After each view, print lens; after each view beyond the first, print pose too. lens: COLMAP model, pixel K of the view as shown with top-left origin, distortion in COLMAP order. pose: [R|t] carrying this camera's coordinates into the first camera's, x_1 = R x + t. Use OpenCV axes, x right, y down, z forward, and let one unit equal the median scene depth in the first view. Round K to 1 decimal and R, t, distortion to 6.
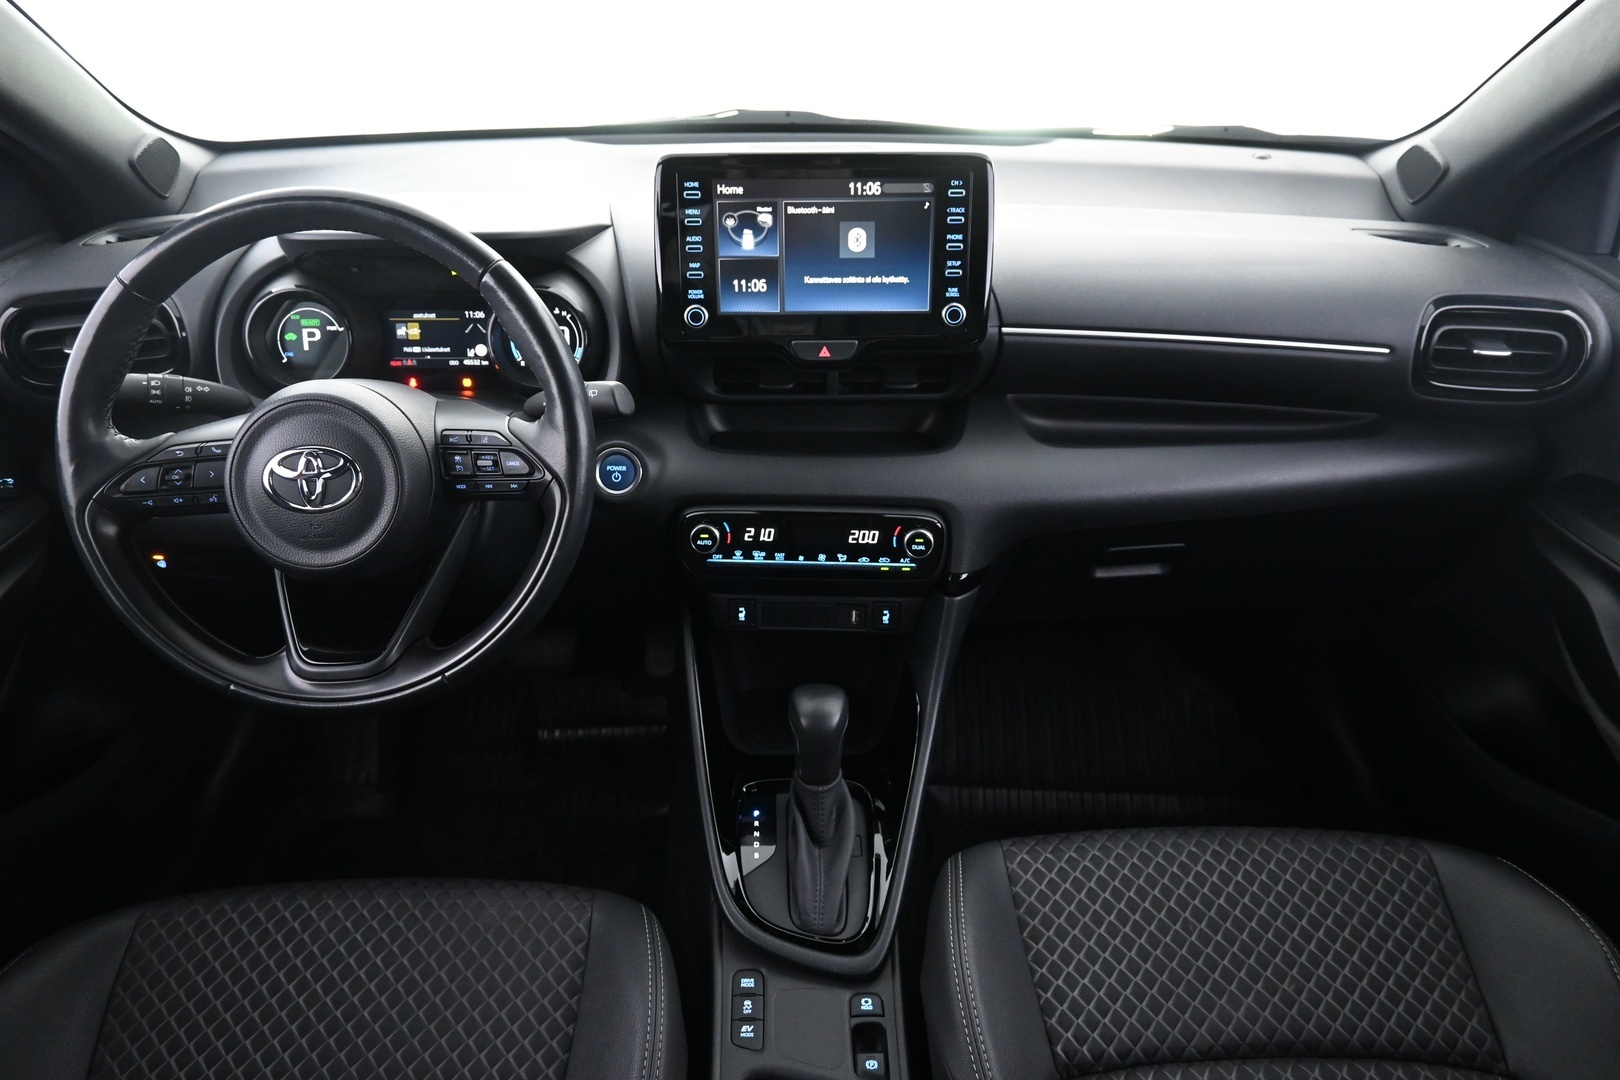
lens RADIAL K [[1108.4, 0, 806.9], [0, 1108.4, 535.8], [0, 0, 1]] dist [-0.001929, -0.003976]
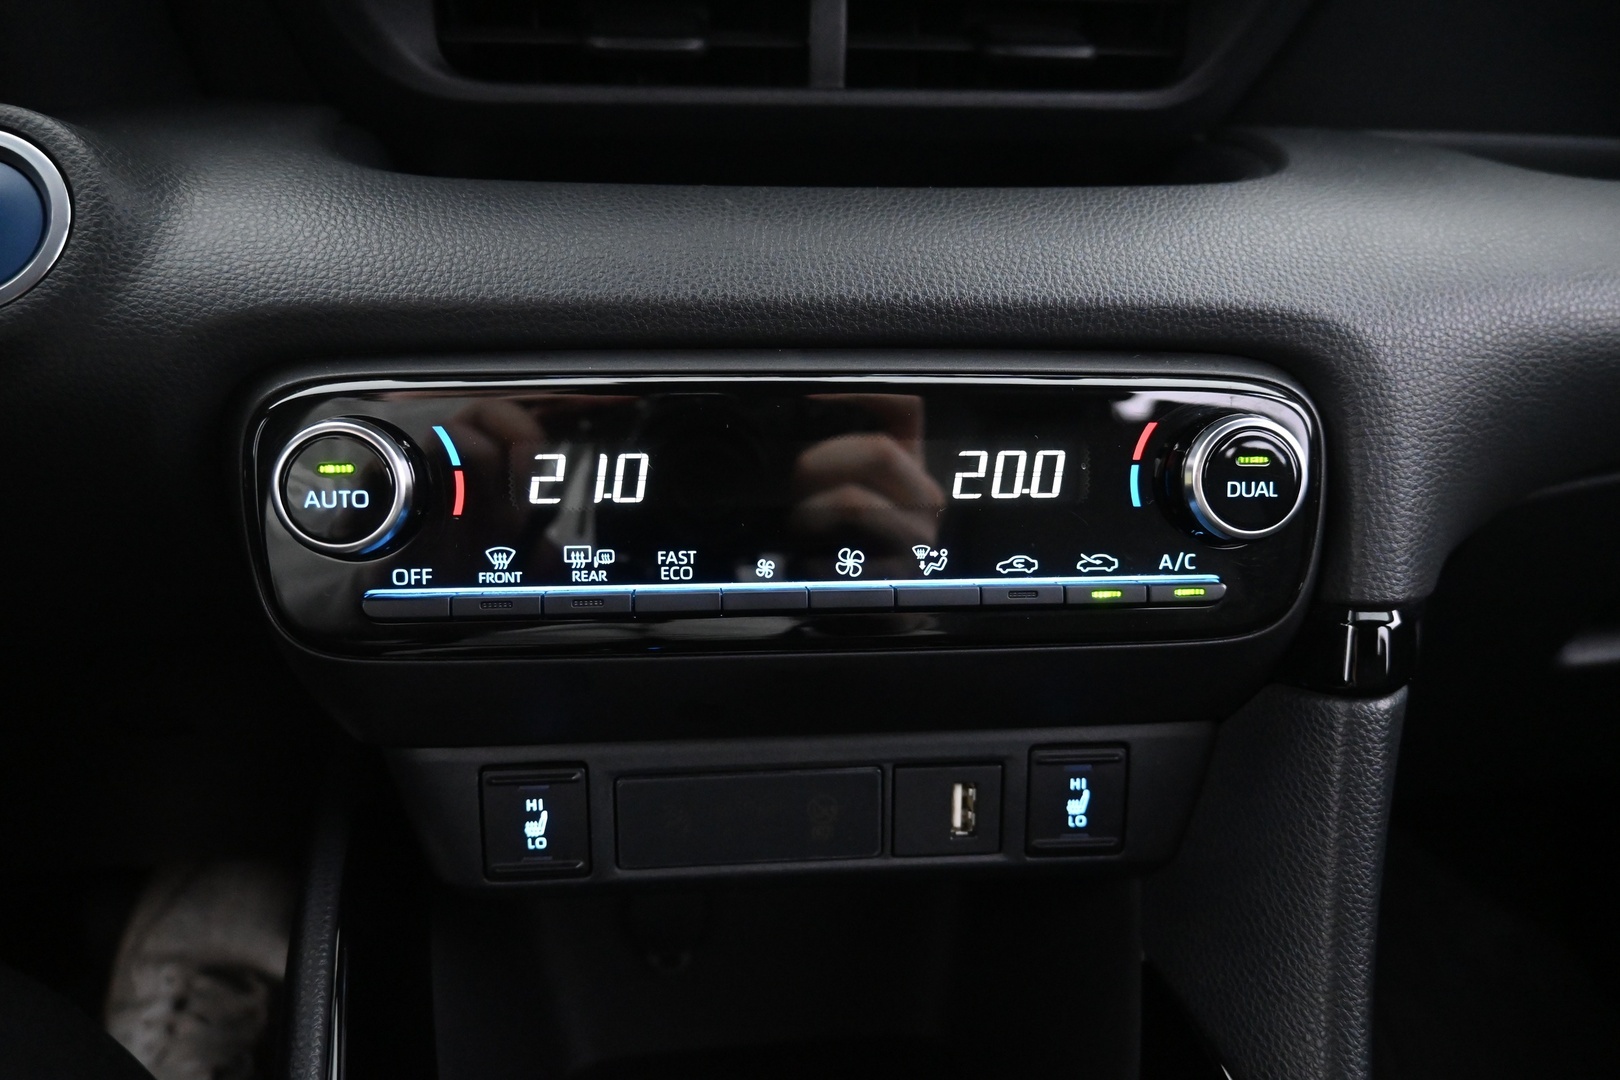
lens RADIAL K [[1108.4, 0, 818.3], [0, 1108.4, 547.3], [0, 0, 1]] dist [-0.001929, -0.003976]
pose [[0.993412, -0.031468, 0.110196, -0.020184], [0.051747, 0.981124, -0.186327, 0.061732], [-0.102253, 0.190802, 0.976288, 0.761332]]
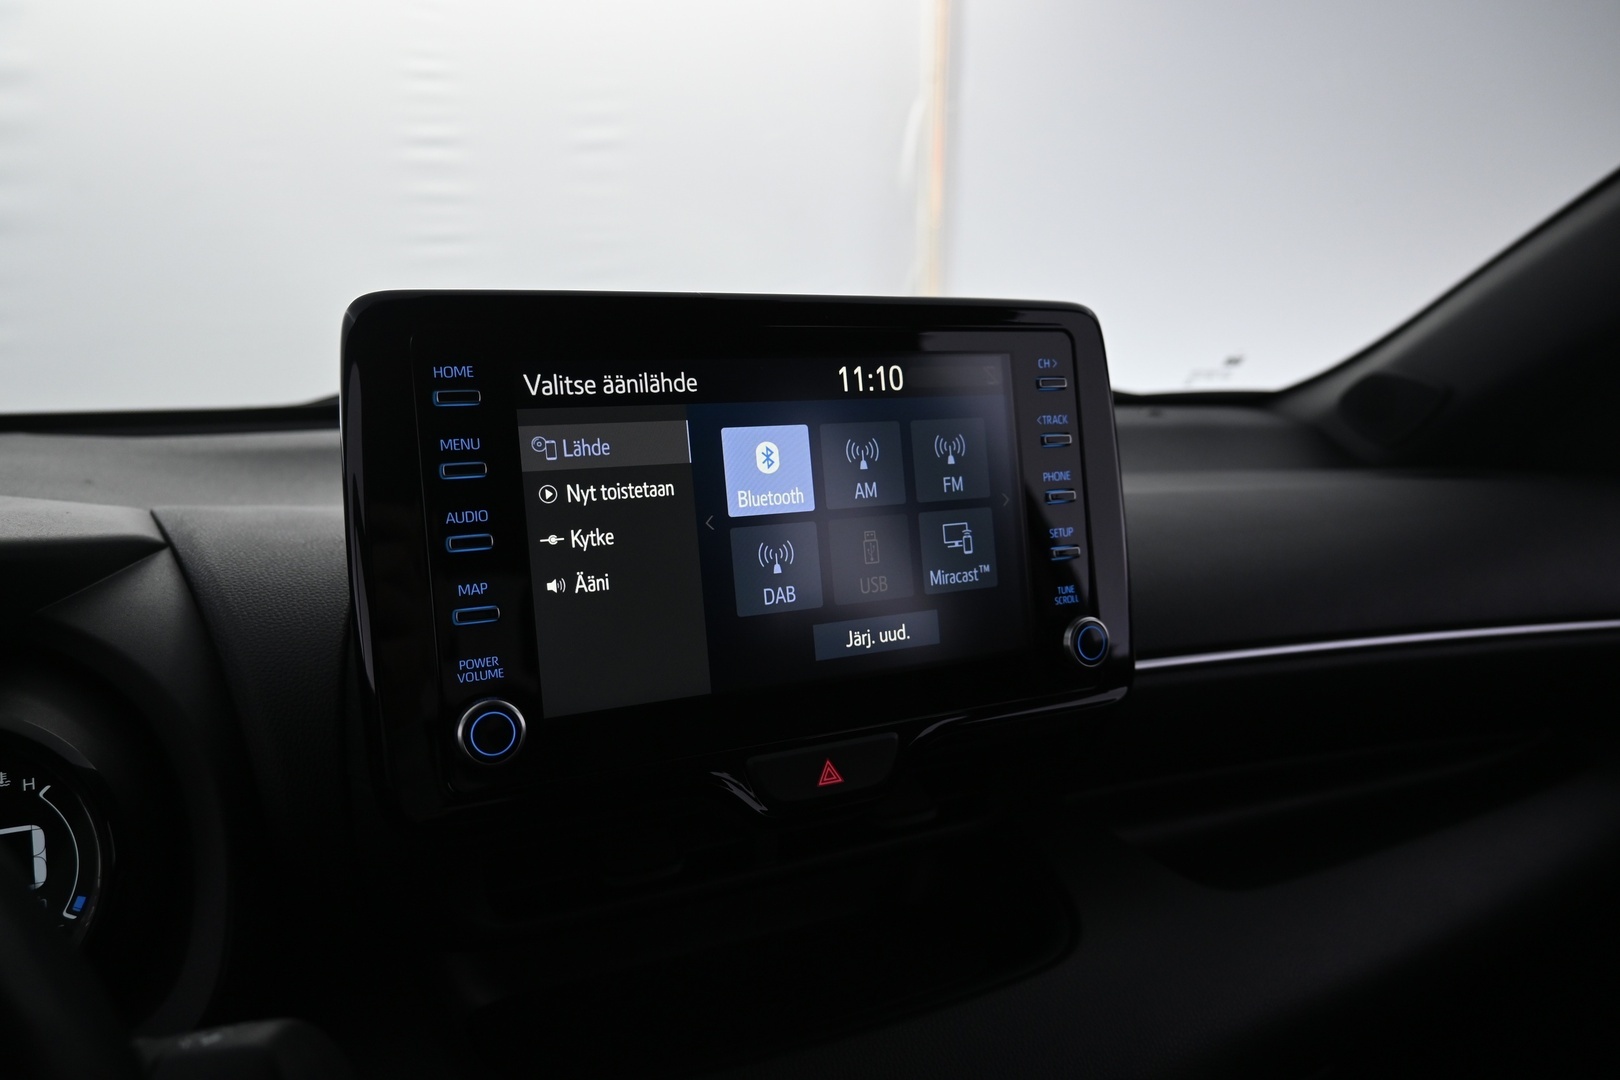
lens RADIAL K [[1108.4, 0, 810.2], [0, 1108.4, 534.8], [0, 0, 1]] dist [-0.001929, -0.003976]
pose [[0.909884, -0.074190, 0.408174, -0.138214], [0.207494, 0.933361, -0.292889, -0.126915], [-0.359245, 0.351189, 0.864644, 0.613610]]
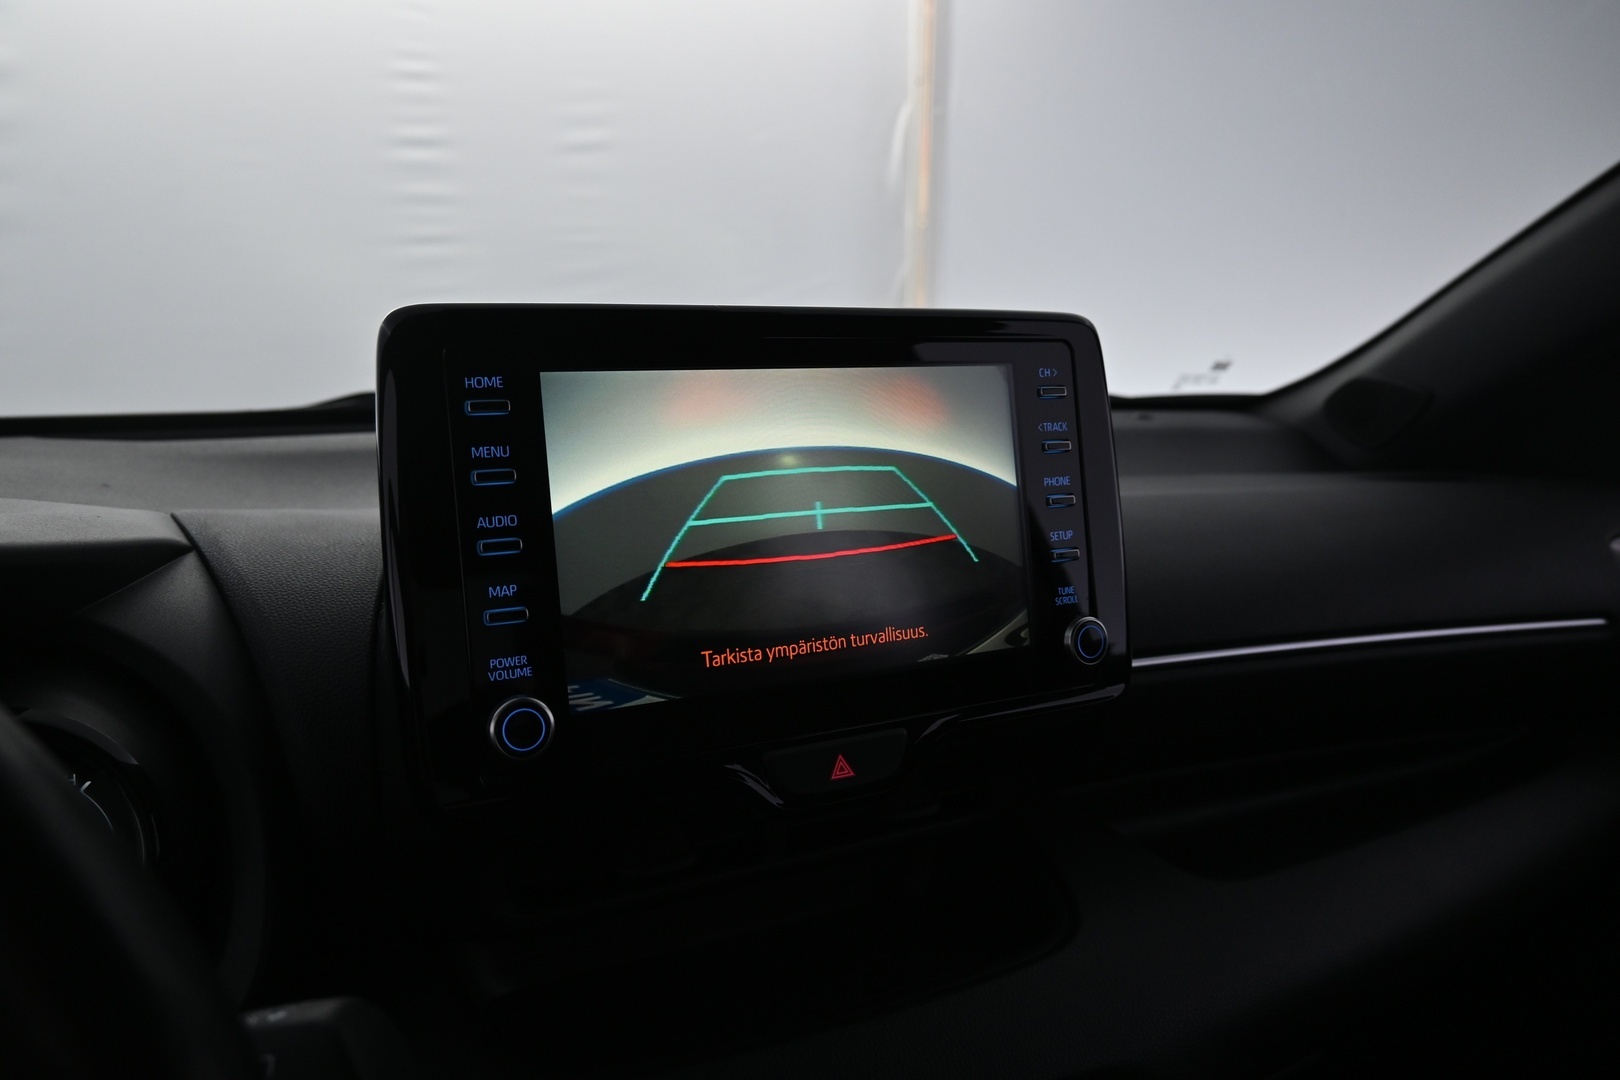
lens RADIAL K [[1108.4, 0, 809.3], [0, 1108.4, 534.3], [0, 0, 1]] dist [-0.001929, -0.003976]
pose [[0.904403, -0.074533, 0.420118, -0.153431], [0.211899, 0.933079, -0.290625, -0.125635], [-0.370342, 0.351865, 0.859673, 0.603646]]
